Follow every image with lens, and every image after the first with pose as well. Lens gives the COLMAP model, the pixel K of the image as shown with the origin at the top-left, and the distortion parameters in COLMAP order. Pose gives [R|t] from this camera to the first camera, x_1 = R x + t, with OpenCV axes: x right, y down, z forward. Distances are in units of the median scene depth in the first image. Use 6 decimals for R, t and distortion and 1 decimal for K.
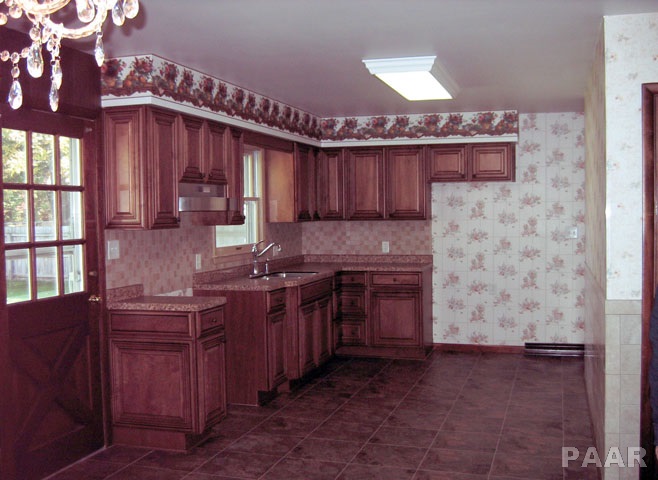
lens RADIAL K [[761.9, 0, 328.7], [0, 761.9, 252.3], [0, 0, 1]] dist [-0.141332, 0.078053]
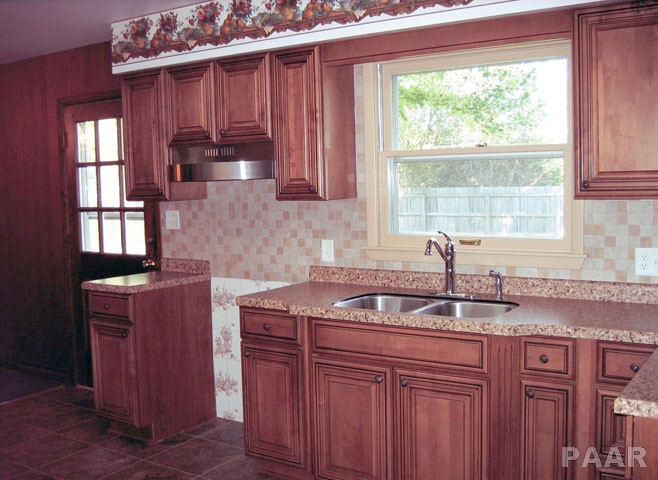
lens RADIAL K [[739.1, 0, 329.0], [0, 739.1, 240.0], [0, 0, 1]] dist [-0.108419, 0.002393]
pose [[-0.297248, 0.111178, -0.948305, 0.600734], [-0.013271, 0.992621, 0.120533, -0.100945], [0.954708, 0.048413, -0.293579, 1.549068]]
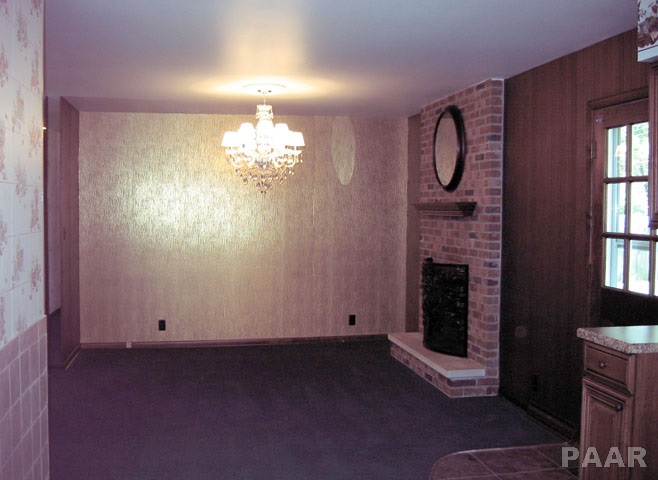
lens RADIAL K [[739.1, 0, 329.0], [0, 739.1, 240.0], [0, 0, 1]] dist [-0.108419, 0.002393]
pose [[-0.885258, 0.043136, -0.463095, 0.375207], [-0.003028, 0.995134, 0.098484, -0.089846], [0.465090, 0.088586, -0.880820, 1.496482]]
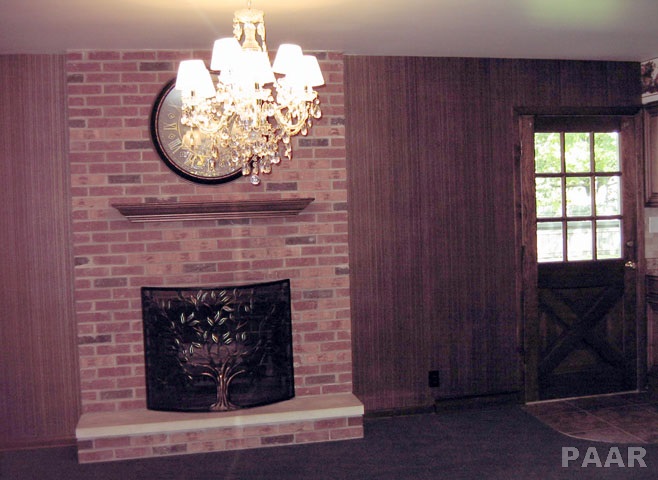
lens RADIAL K [[761.9, 0, 328.7], [0, 761.9, 252.3], [0, 0, 1]] dist [-0.141332, 0.078053]
pose [[0.485862, 0.061246, -0.871887, 0.493986], [-0.021368, 0.998076, 0.058204, -0.017339], [0.873774, -0.009649, 0.486236, -0.003359]]
